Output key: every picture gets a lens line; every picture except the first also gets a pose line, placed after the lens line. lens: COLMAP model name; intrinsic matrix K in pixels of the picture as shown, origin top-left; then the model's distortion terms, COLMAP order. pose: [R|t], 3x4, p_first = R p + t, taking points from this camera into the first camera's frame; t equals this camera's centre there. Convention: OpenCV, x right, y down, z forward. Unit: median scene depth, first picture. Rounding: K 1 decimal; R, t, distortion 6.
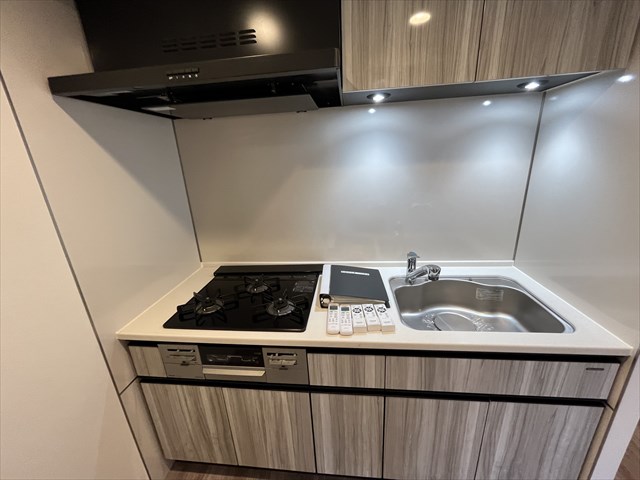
lens RADIAL K [[262.1, 0, 318.0], [0, 262.1, 241.4], [0, 0, 1]] dist [-0.001055, -0.000763]
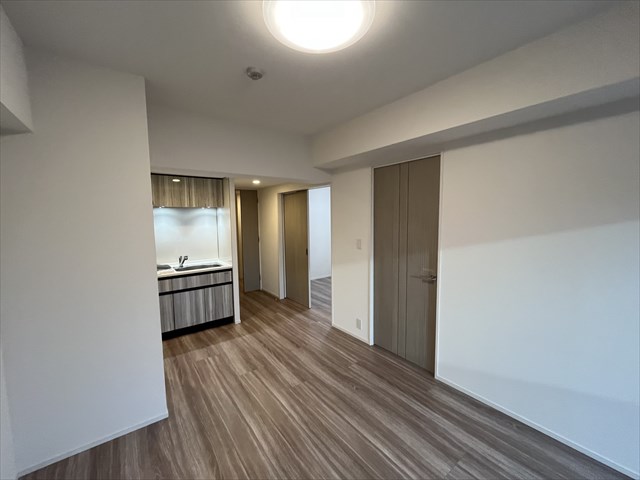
lens RADIAL K [[262.1, 0, 318.0], [0, 262.1, 241.4], [0, 0, 1]] dist [-0.001055, -0.000763]
pose [[0.733459, -0.017754, 0.679501, -0.645321], [0.182515, 0.968092, -0.171715, 0.878241], [-0.654771, 0.249965, 0.713297, -2.772978]]
